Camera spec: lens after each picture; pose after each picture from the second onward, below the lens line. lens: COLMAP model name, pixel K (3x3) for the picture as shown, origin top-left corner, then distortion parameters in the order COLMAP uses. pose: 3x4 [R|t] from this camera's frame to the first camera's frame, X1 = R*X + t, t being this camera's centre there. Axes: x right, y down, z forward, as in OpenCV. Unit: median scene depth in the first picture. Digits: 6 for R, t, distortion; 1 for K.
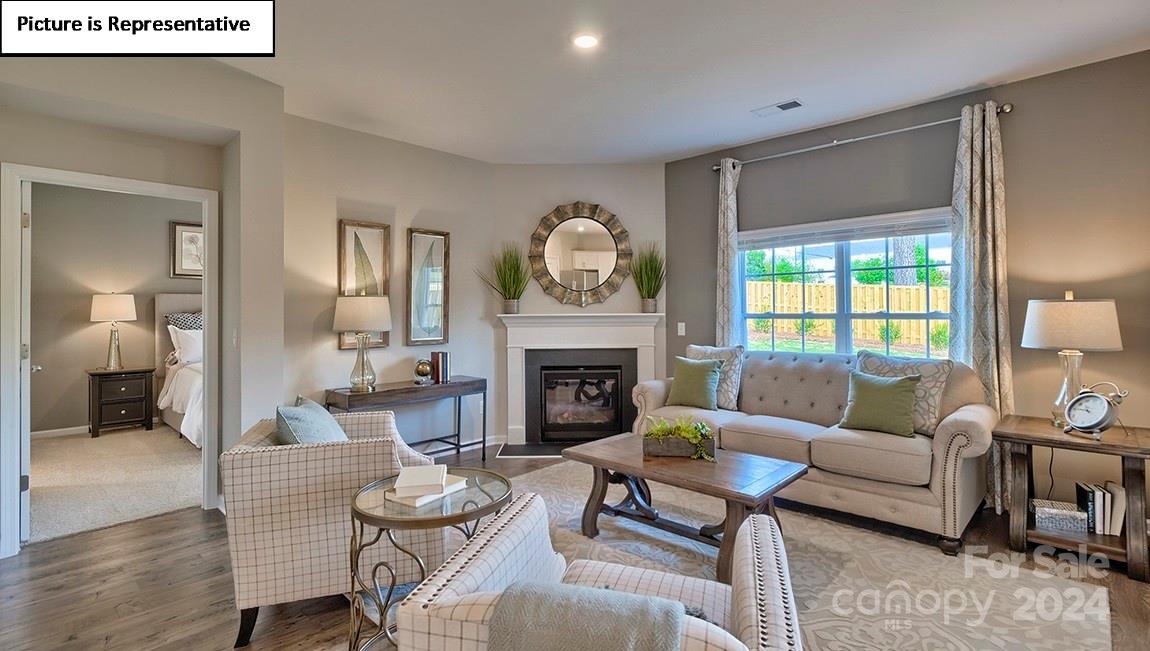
lens RADIAL K [[541.1, 0, 579.9], [0, 541.1, 305.3], [0, 0, 1]] dist [-0.002249, -0.000304]
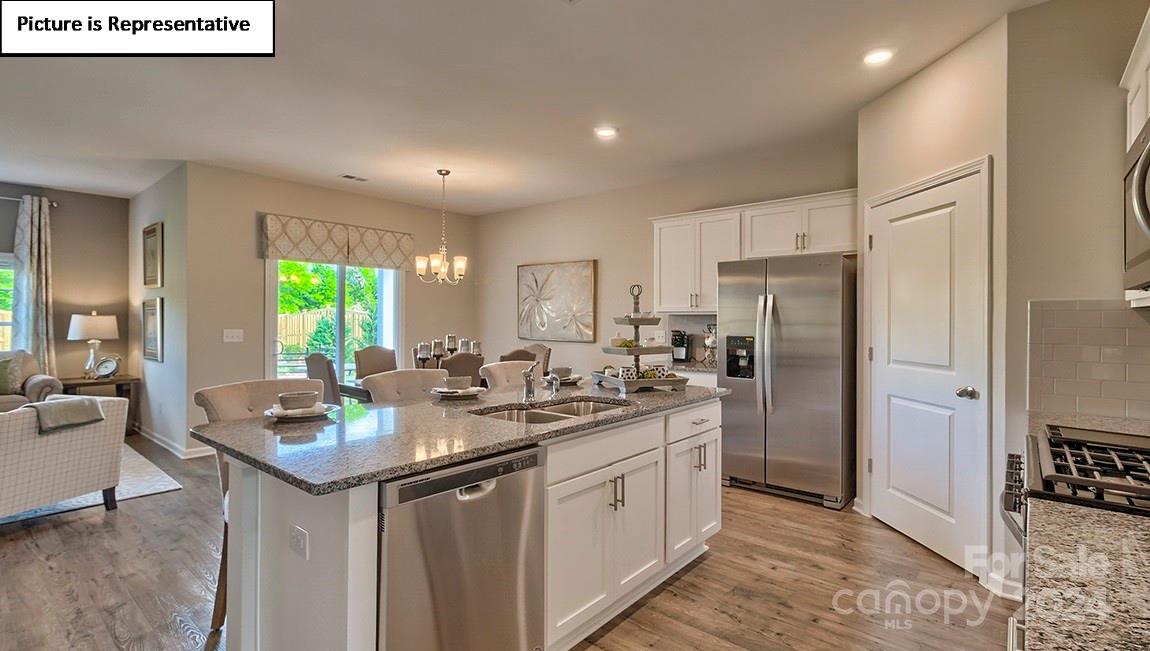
lens RADIAL K [[529.3, 0, 581.3], [0, 529.3, 312.8], [0, 0, 1]] dist [0.002864, 0.000148]
pose [[-0.068349, 0.020766, 0.997445, -0.770285], [-0.010270, 0.999716, -0.021517, 0.003454], [-0.997609, -0.011714, -0.068116, -0.436362]]
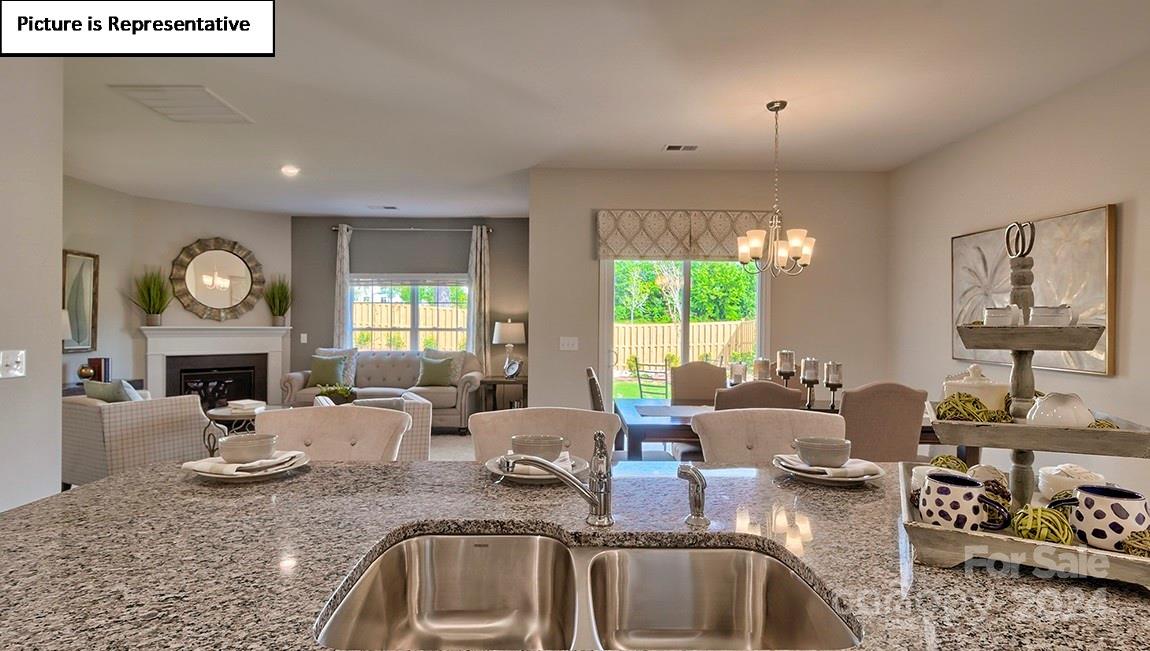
lens RADIAL K [[564.8, 0, 575.0], [0, 564.8, 325.5], [0, 0, 1]] dist [-0.002161, -0.001639]
pose [[0.715026, 0.010881, 0.699013, -0.375883], [-0.016492, 0.999863, 0.001306, -0.003029], [-0.698904, -0.012462, 0.715107, -0.597991]]
